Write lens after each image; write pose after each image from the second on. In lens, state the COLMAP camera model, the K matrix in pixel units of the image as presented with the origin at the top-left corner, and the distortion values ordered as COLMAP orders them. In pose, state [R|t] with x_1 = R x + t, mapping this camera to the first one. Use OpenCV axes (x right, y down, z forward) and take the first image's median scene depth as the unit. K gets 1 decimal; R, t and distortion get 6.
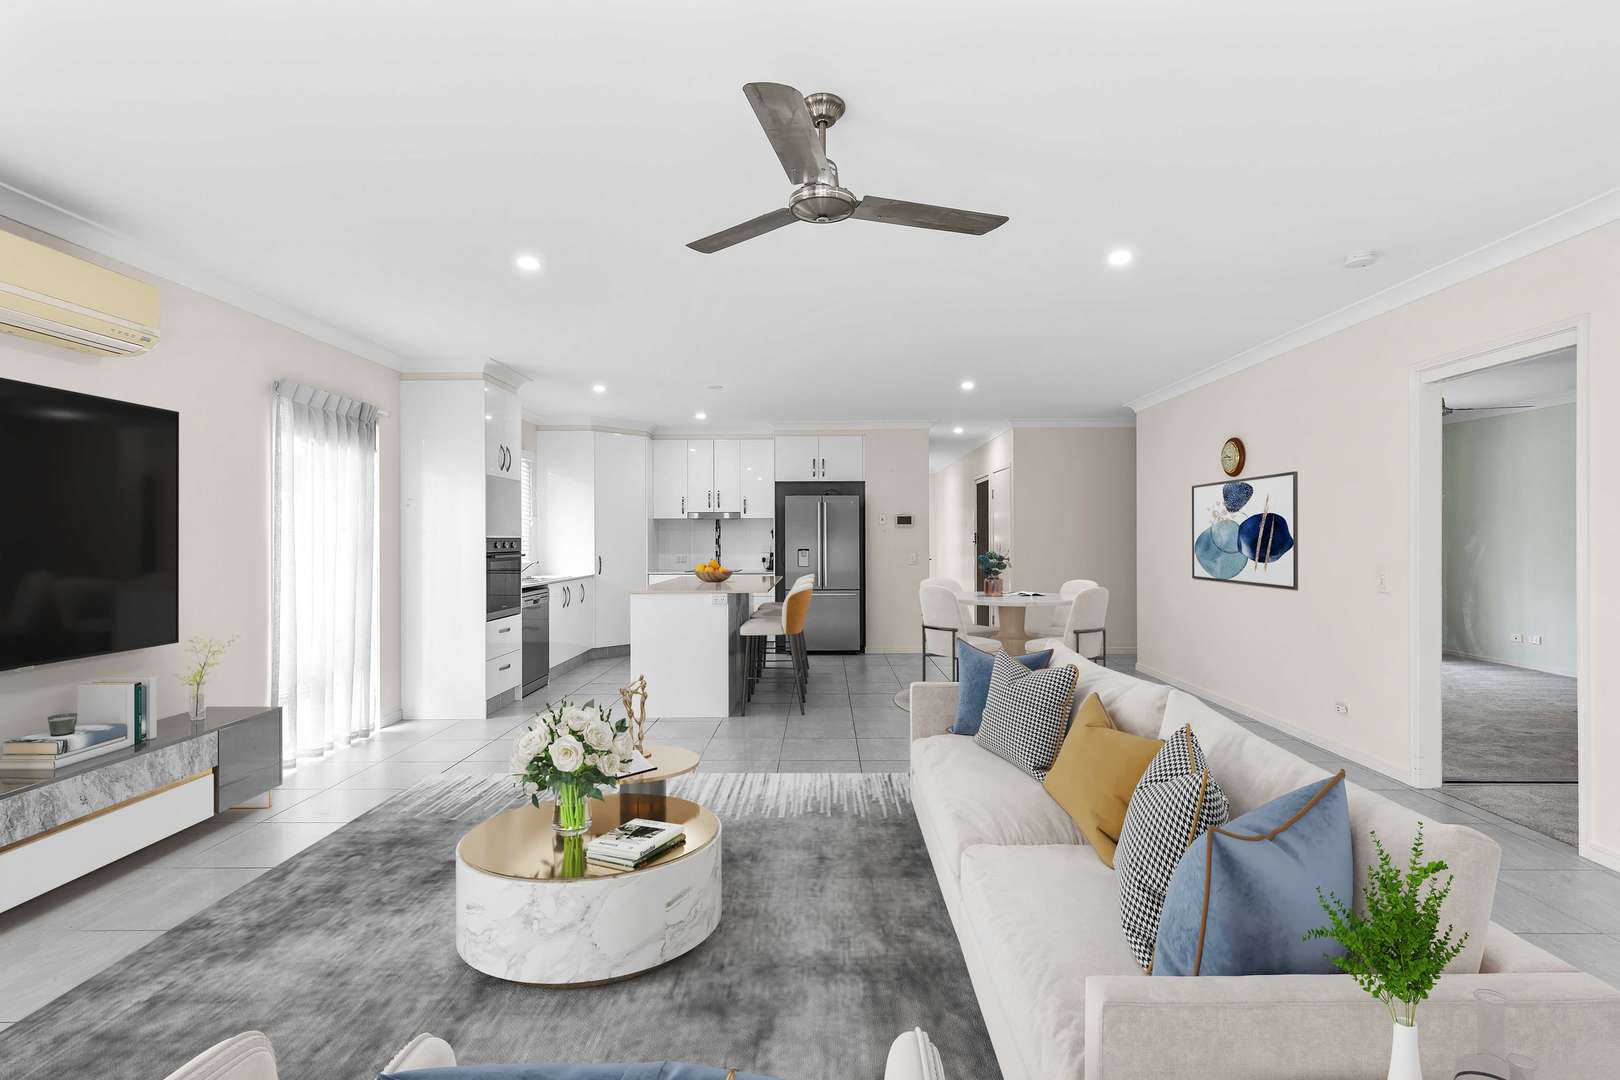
lens RADIAL K [[782.1, 0, 811.4], [0, 782.1, 541.9], [0, 0, 1]] dist [0.006750, -0.001575]
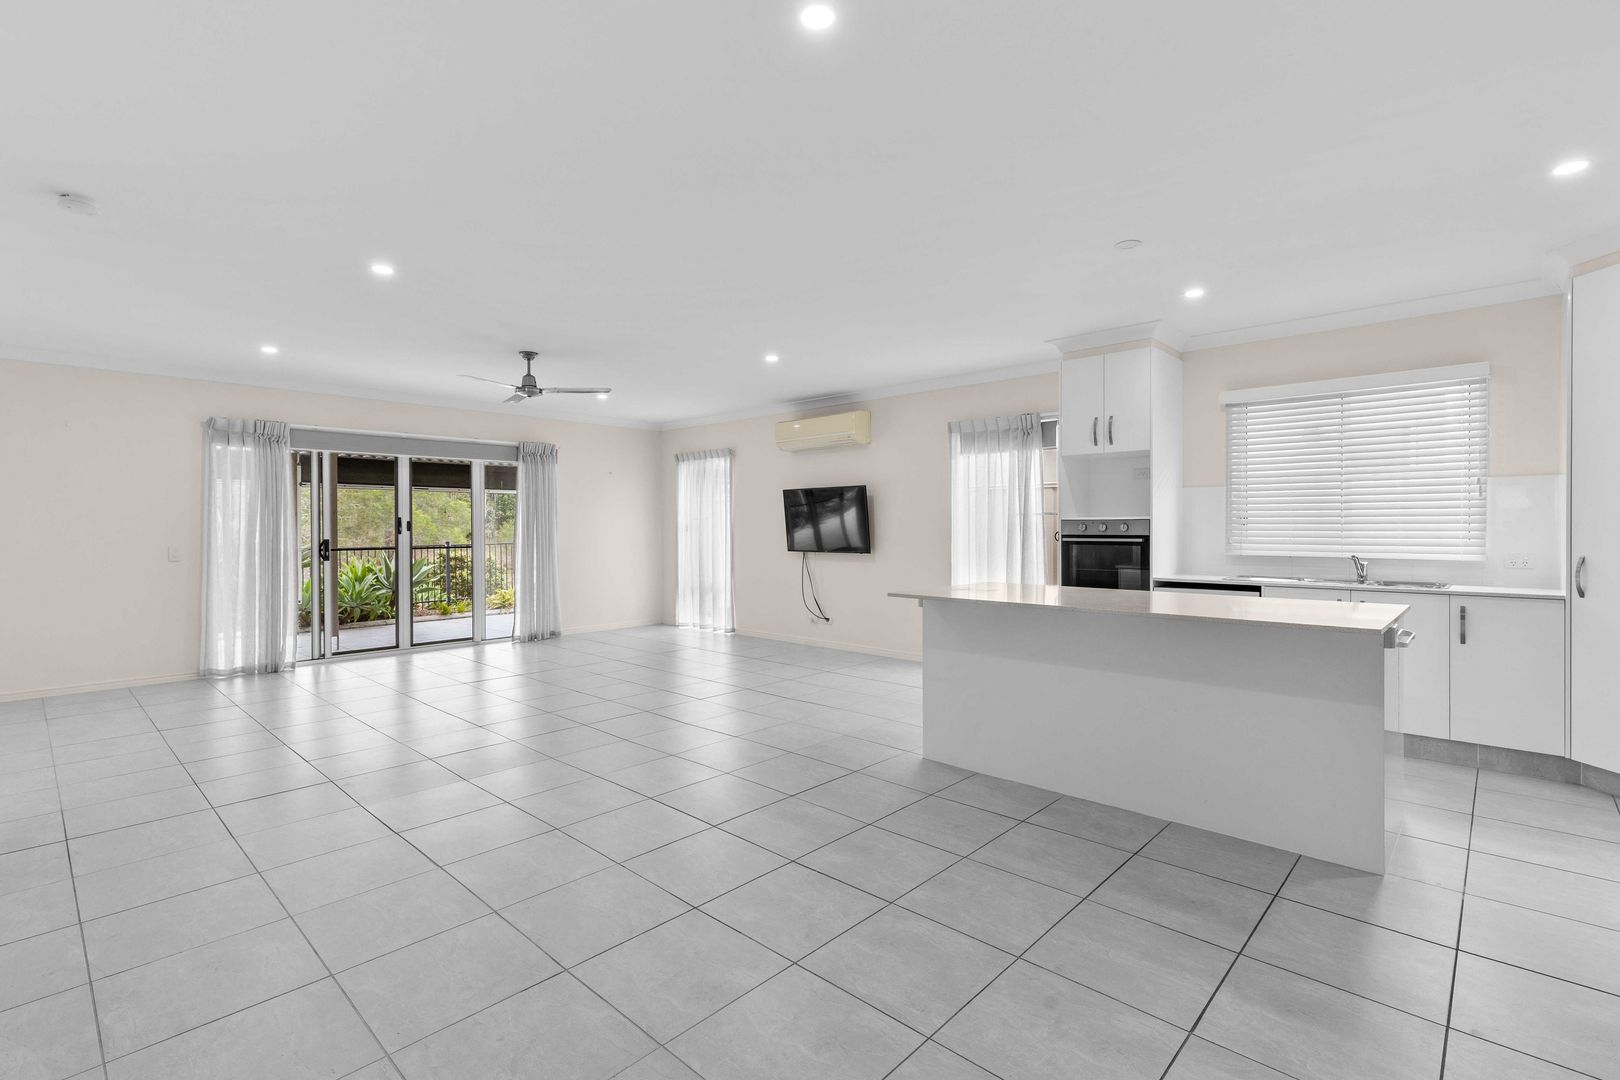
lens RADIAL K [[739.9, 0, 813.2], [0, 739.9, 529.6], [0, 0, 1]] dist [0.010976, -0.000831]
pose [[-0.673144, 0.004947, -0.739495, 0.454892], [-0.000412, 0.999975, 0.007065, 0.000743], [0.739511, 0.005061, -0.673125, 1.300479]]
